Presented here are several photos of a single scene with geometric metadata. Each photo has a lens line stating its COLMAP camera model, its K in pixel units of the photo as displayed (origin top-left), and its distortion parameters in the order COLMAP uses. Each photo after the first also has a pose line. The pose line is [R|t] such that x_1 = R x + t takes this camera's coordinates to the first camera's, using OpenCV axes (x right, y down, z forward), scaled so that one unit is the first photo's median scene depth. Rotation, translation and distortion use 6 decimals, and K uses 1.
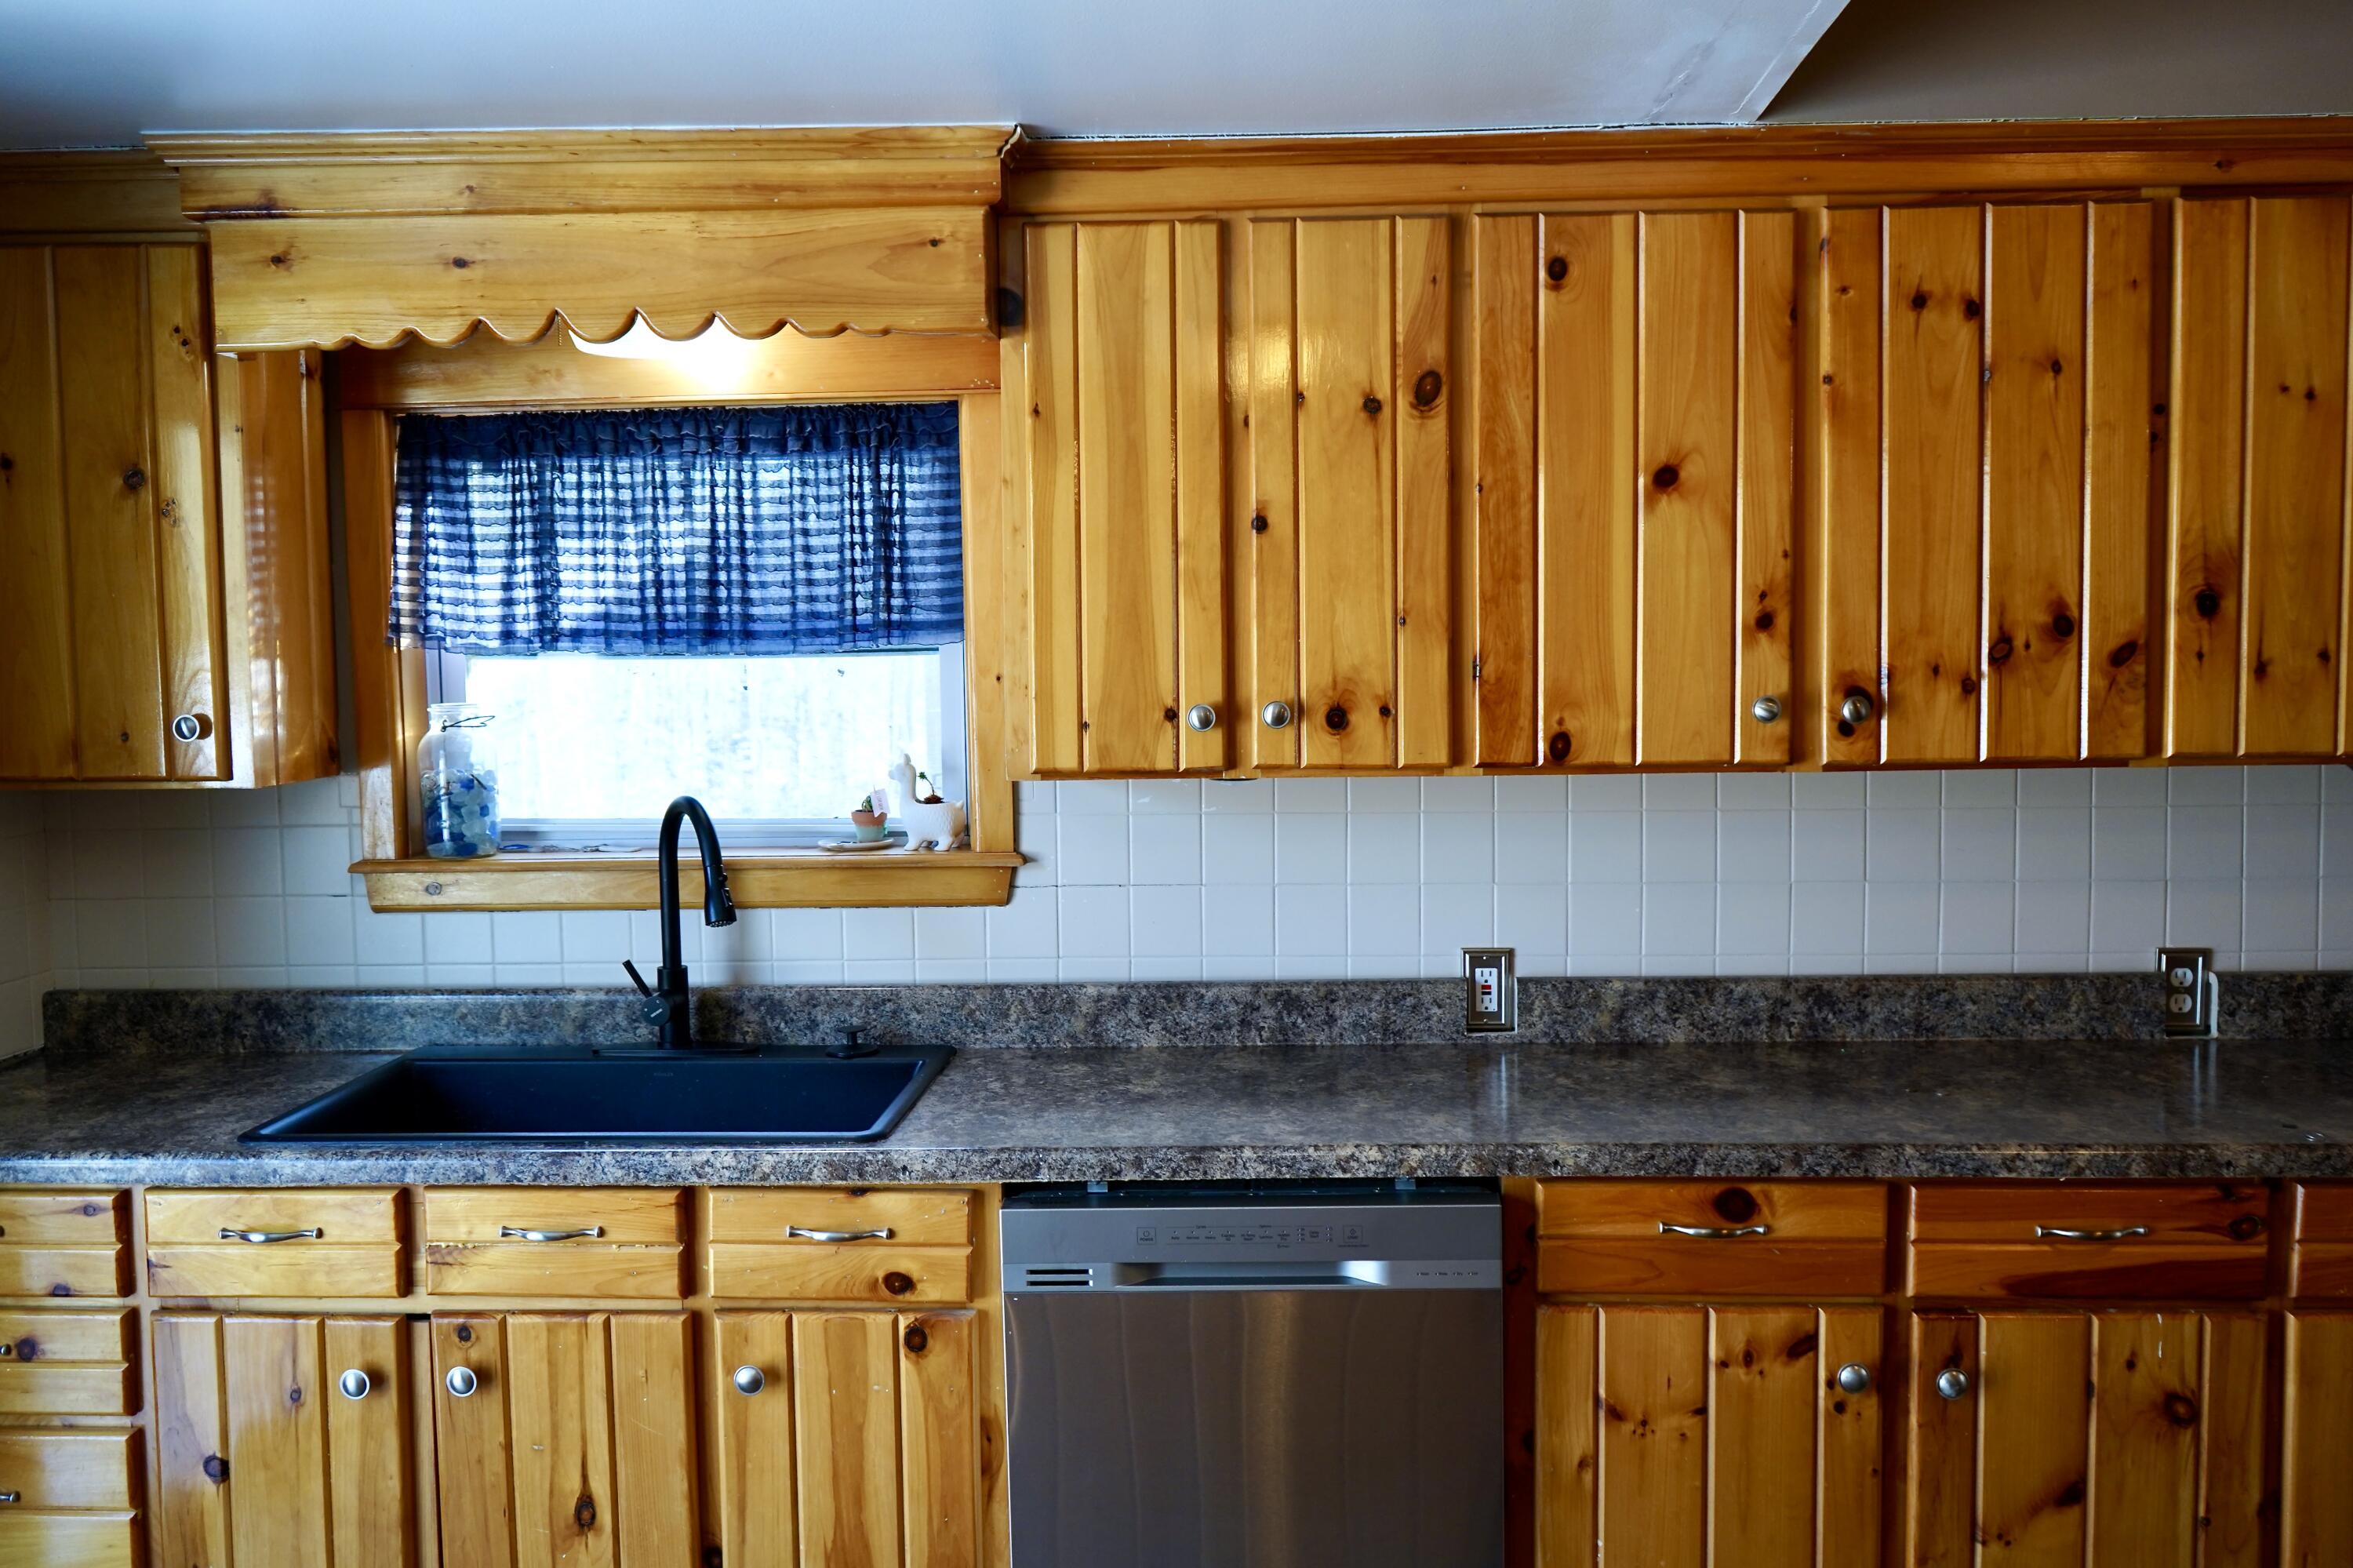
lens RADIAL K [[1994.1, 0, 1176.5], [0, 1994.1, 784.0], [0, 0, 1]] dist [-0.002230, 0.013917]
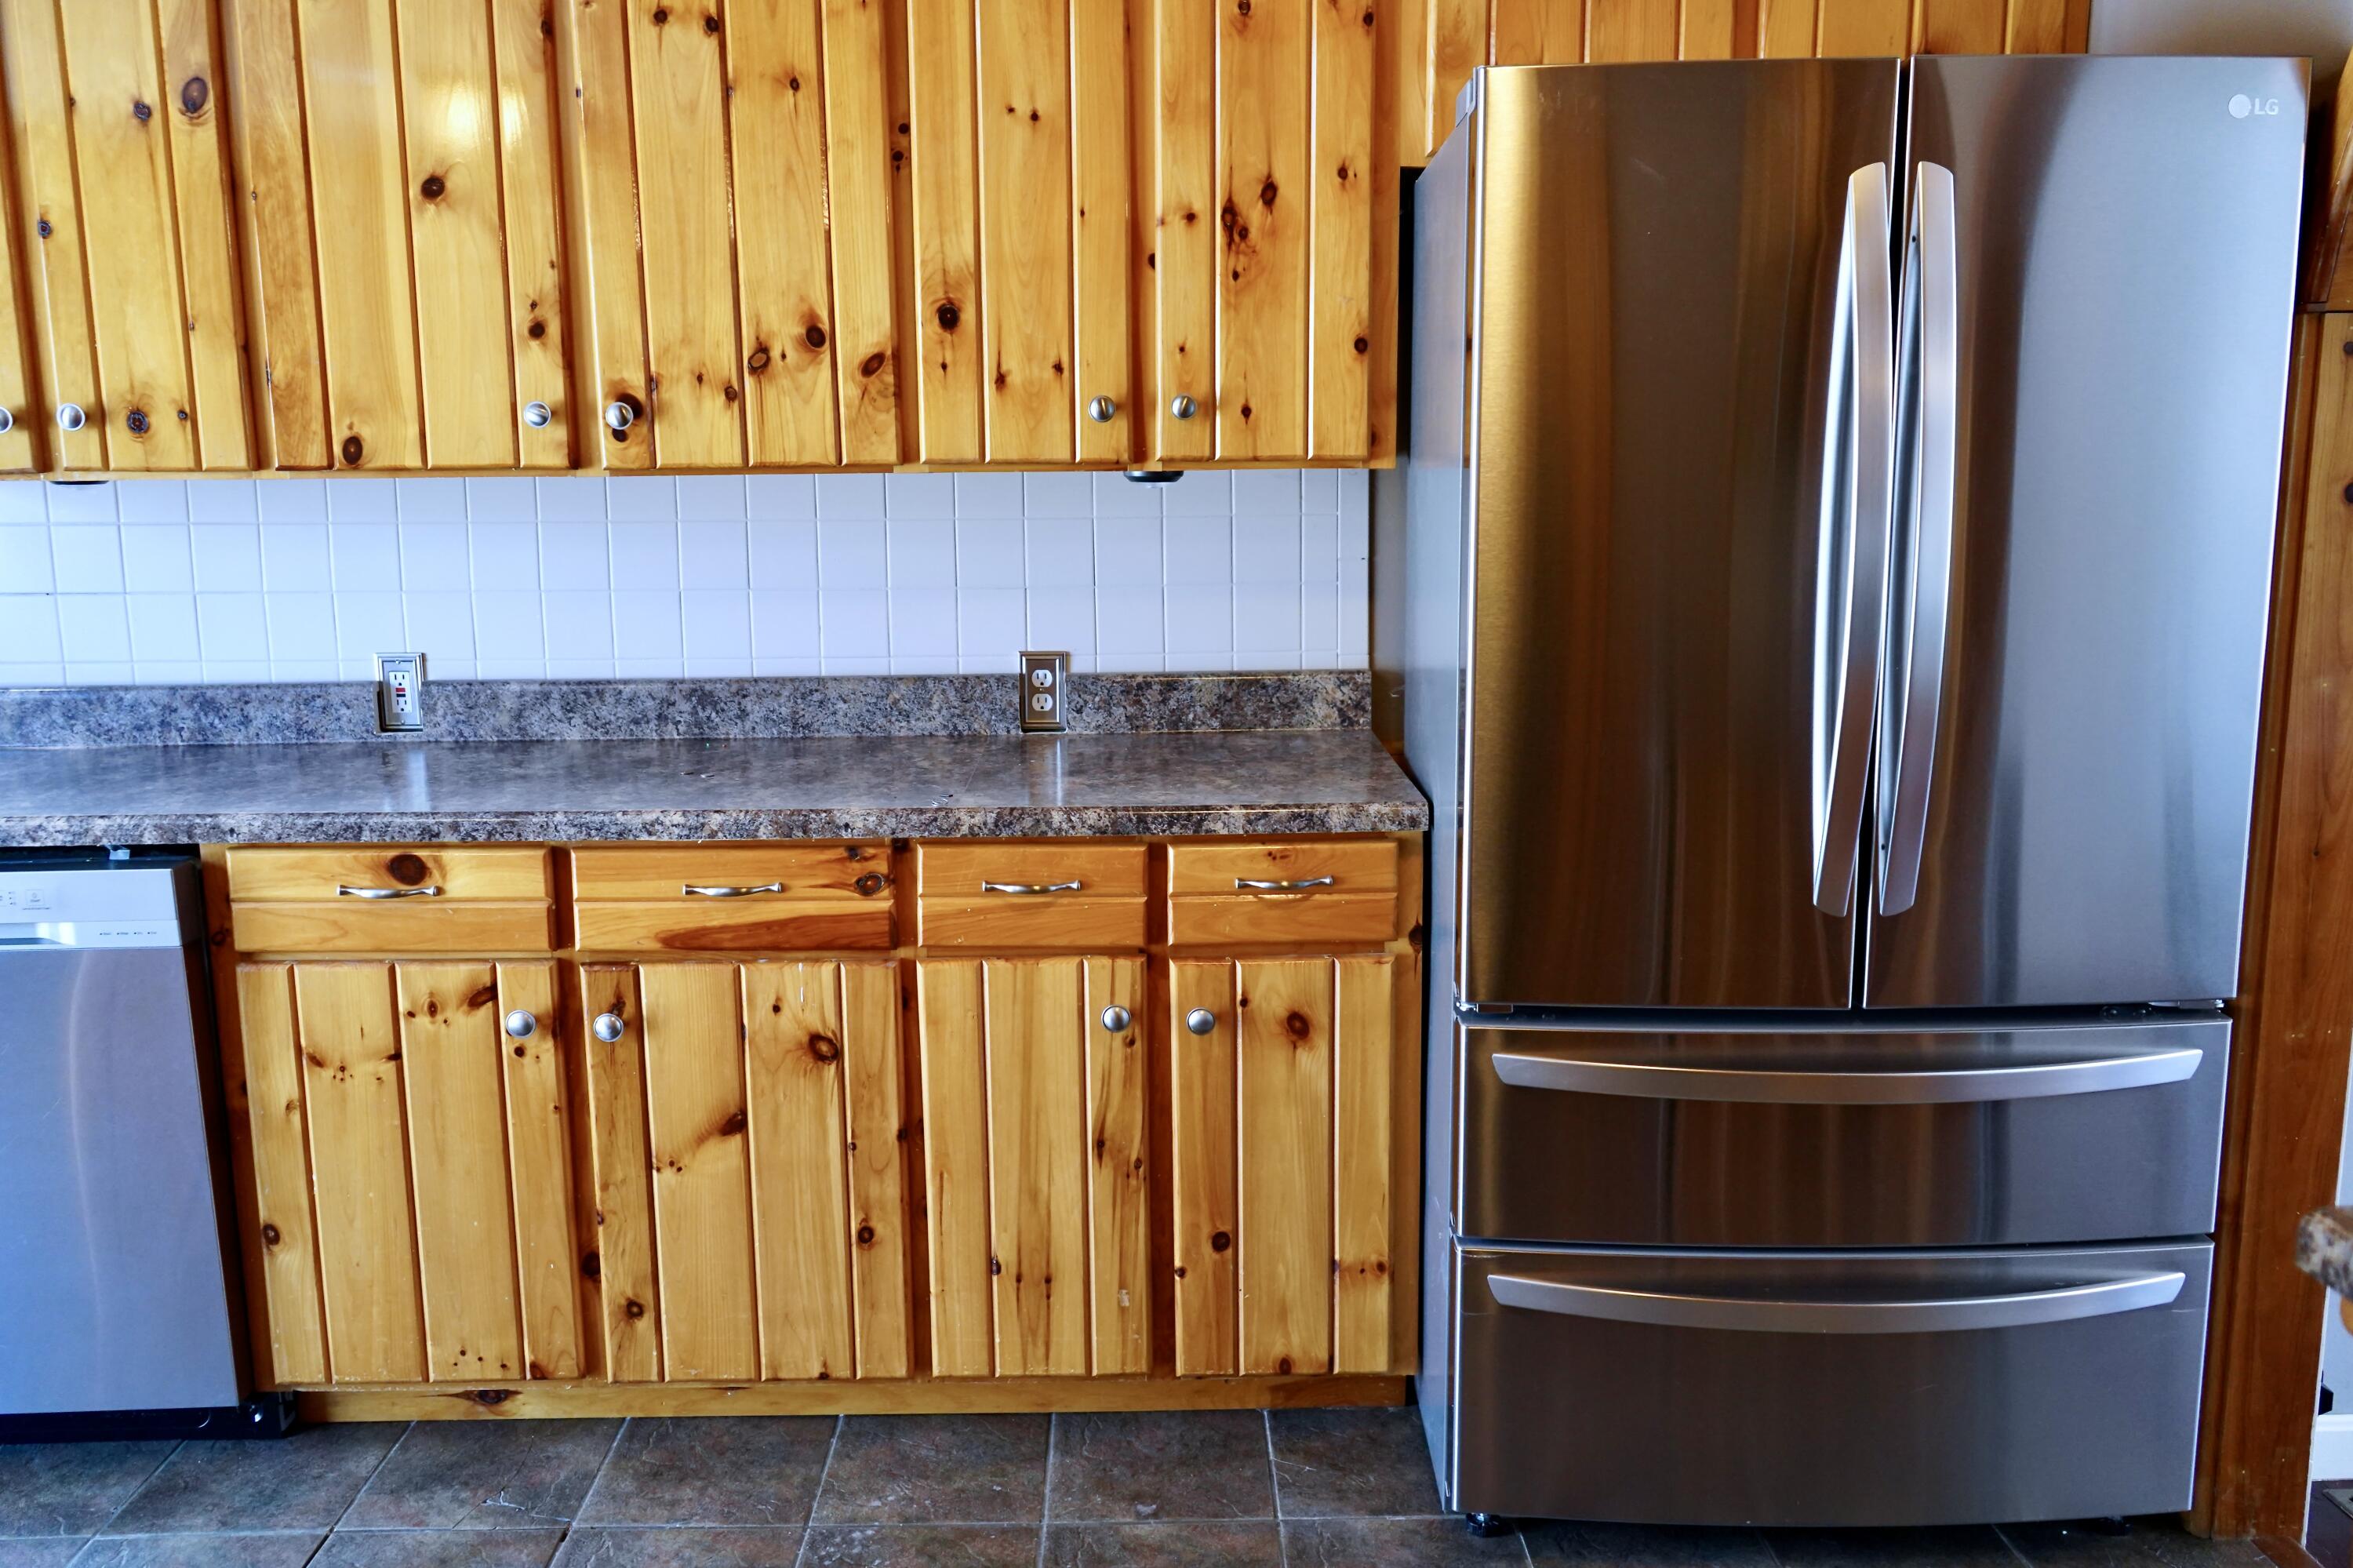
lens RADIAL K [[1931.1, 0, 1185.1], [0, 1931.1, 781.3], [0, 0, 1]] dist [-0.004175, 0.002227]
pose [[0.997584, -0.004472, 0.069328, 0.566490], [-0.002648, 0.994753, 0.102273, 0.050264], [-0.069421, -0.102209, 0.992338, -0.056743]]
